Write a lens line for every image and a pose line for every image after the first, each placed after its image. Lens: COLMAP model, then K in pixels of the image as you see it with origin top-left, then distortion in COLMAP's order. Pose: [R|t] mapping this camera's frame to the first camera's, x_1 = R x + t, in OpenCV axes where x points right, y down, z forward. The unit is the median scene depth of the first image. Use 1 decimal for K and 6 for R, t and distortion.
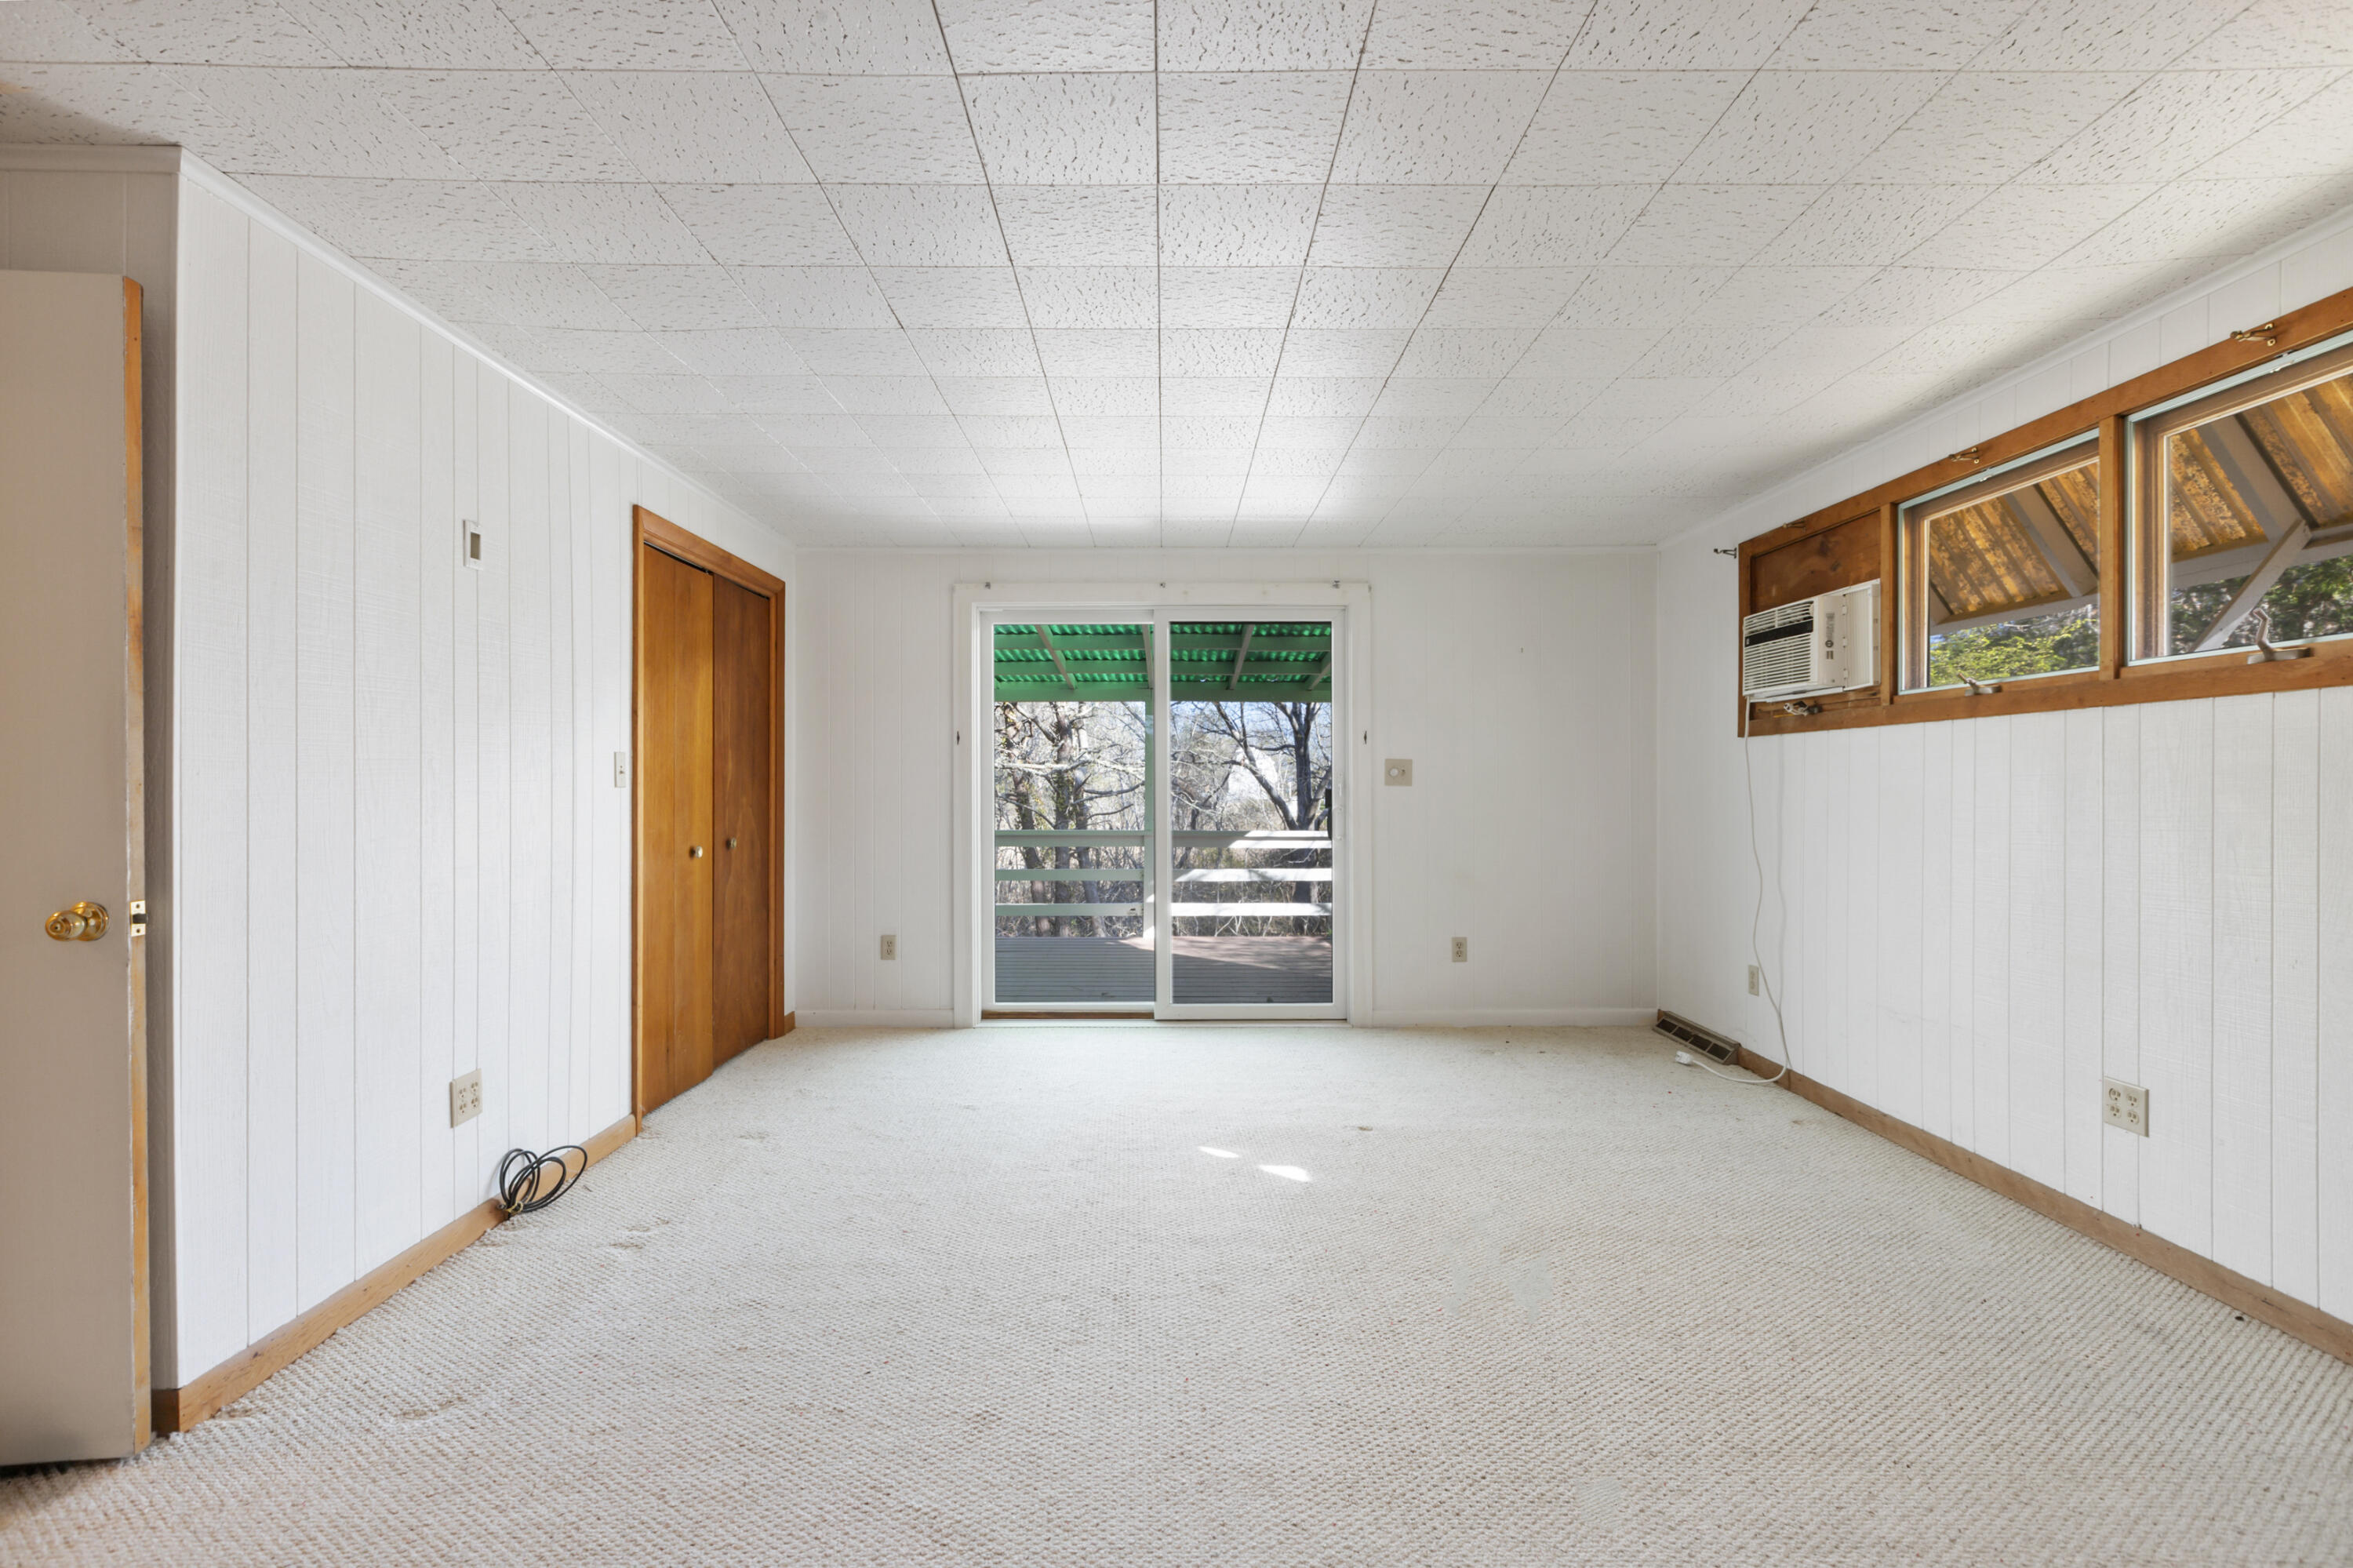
lens RADIAL K [[1069.0, 0, 1174.2], [0, 1069.0, 783.6], [0, 0, 1]] dist [0.004991, -0.001971]
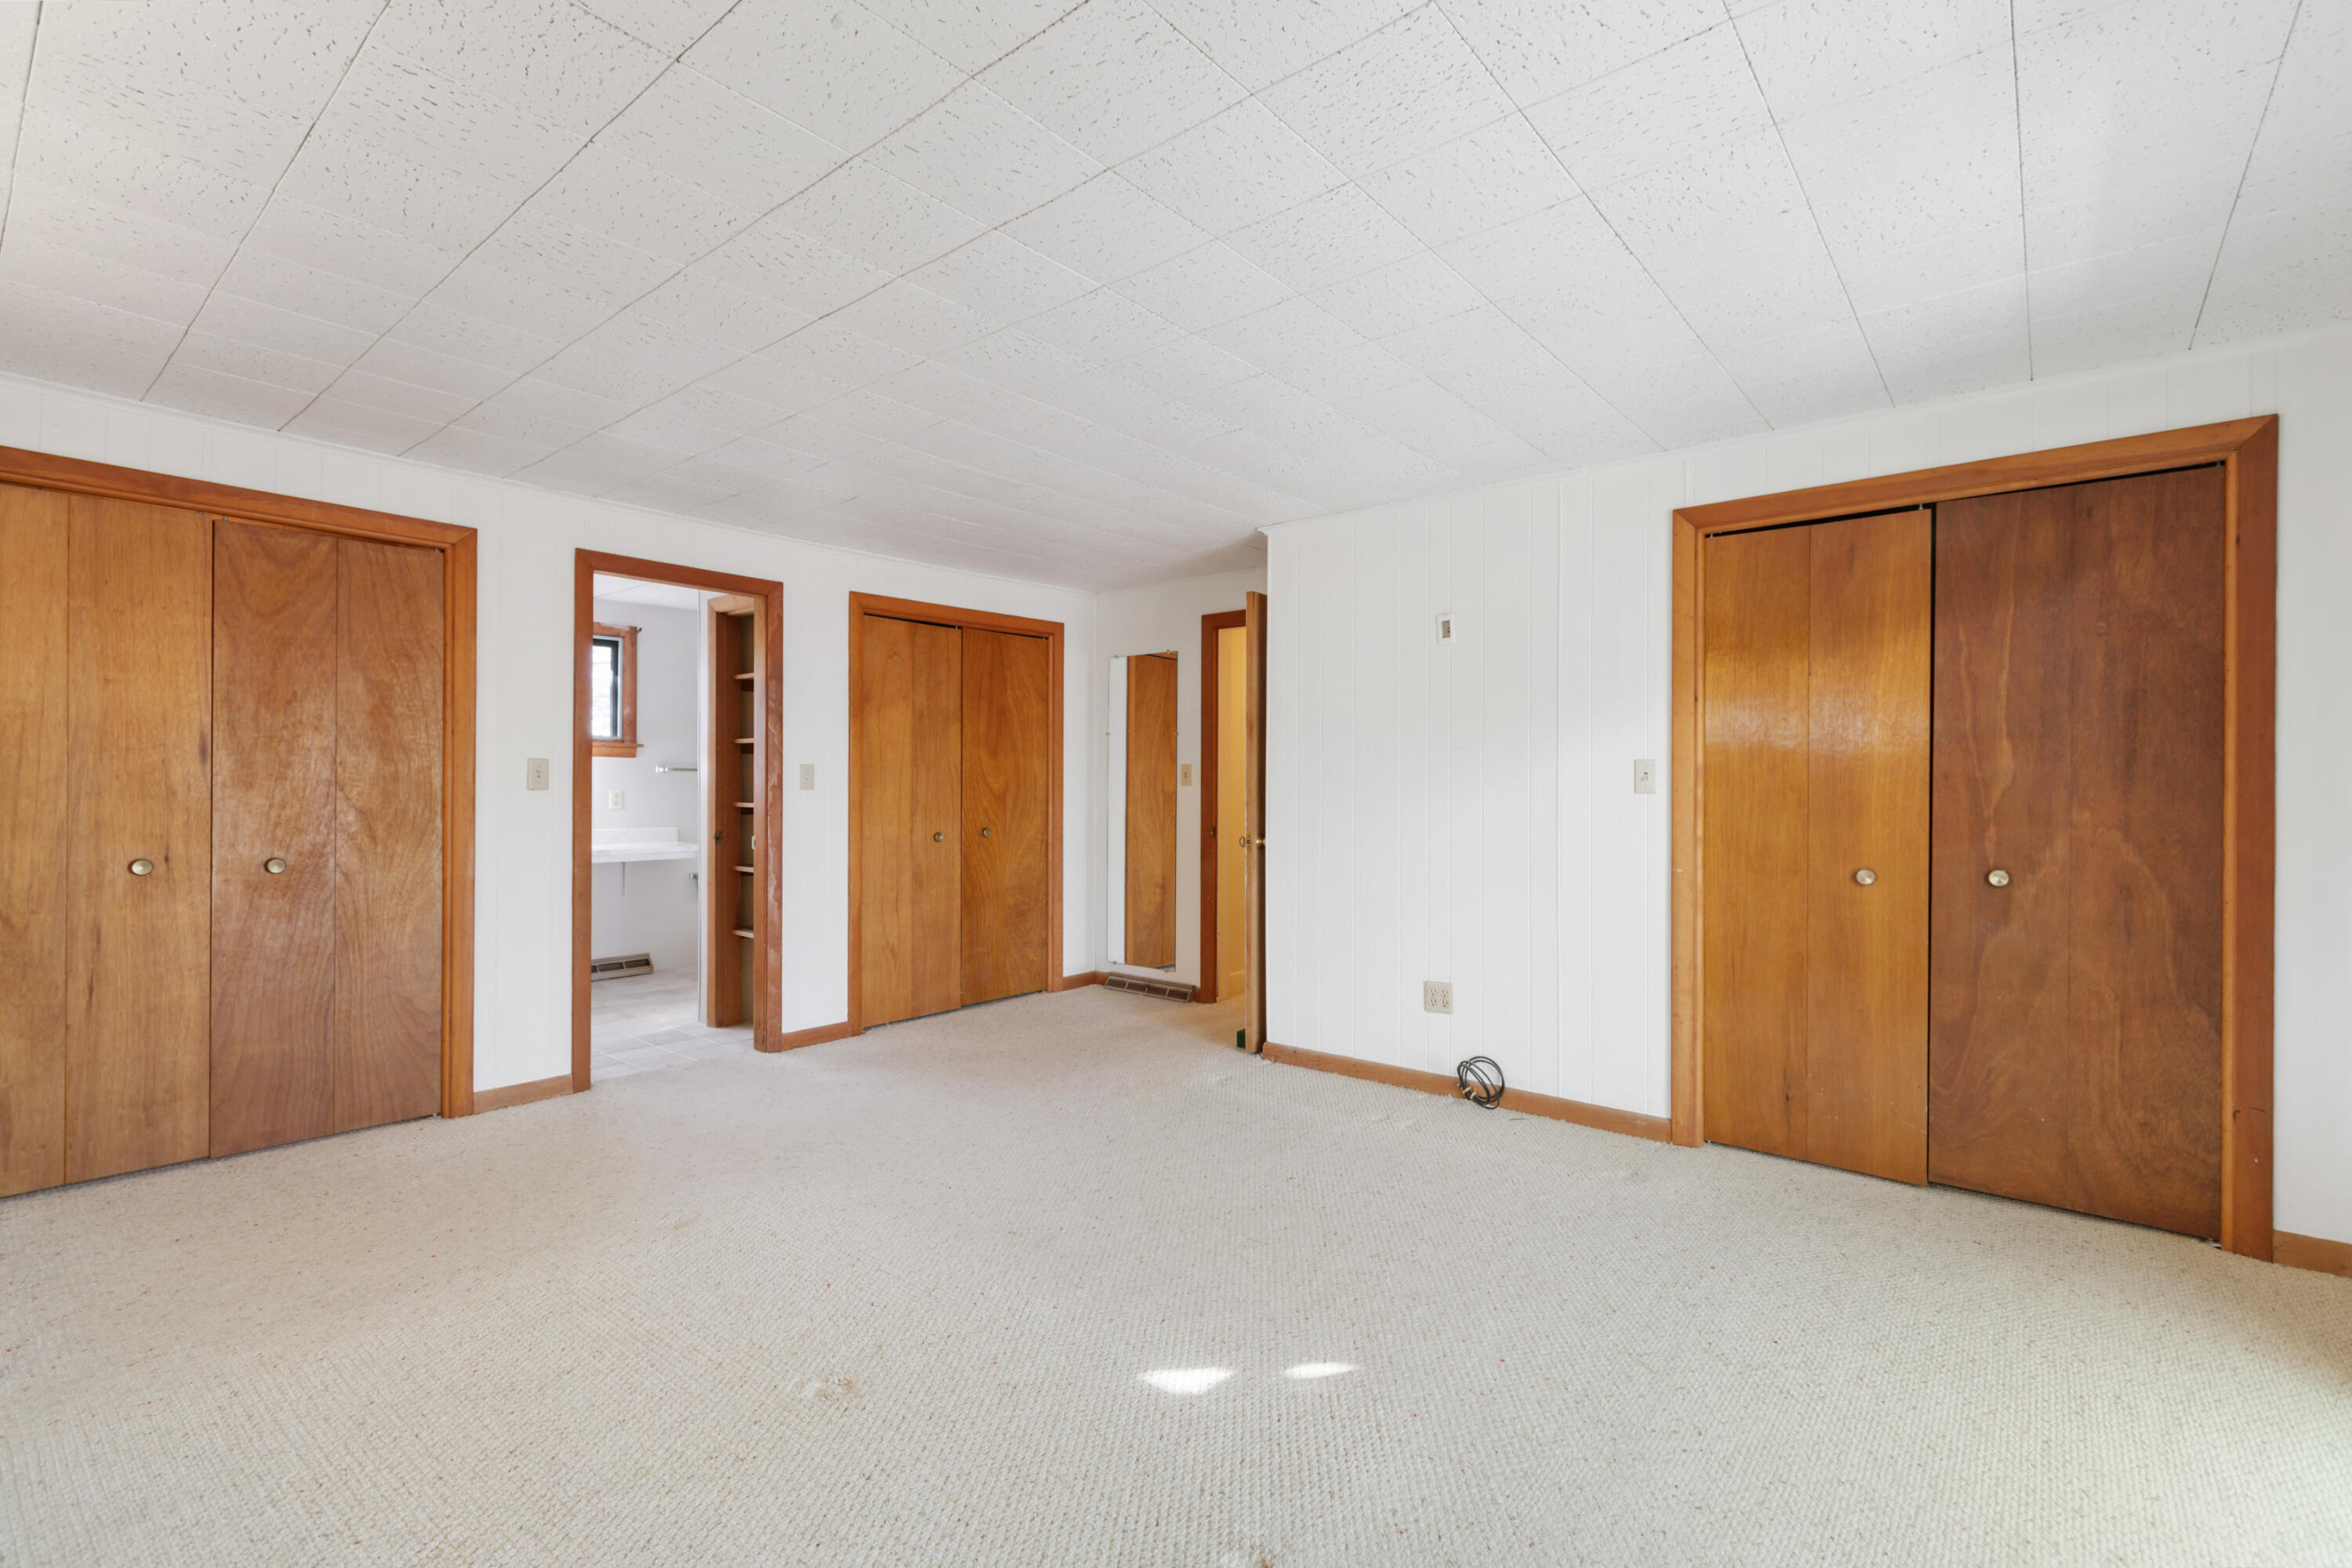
lens RADIAL K [[1068.5, 0, 1172.2], [0, 1068.5, 789.2], [0, 0, 1]] dist [0.004991, -0.001971]
pose [[-0.648645, -0.004576, -0.761078, 0.720600], [-0.004922, 0.999986, -0.001818, 0.004828], [0.761075, 0.002567, -0.648658, 1.672670]]
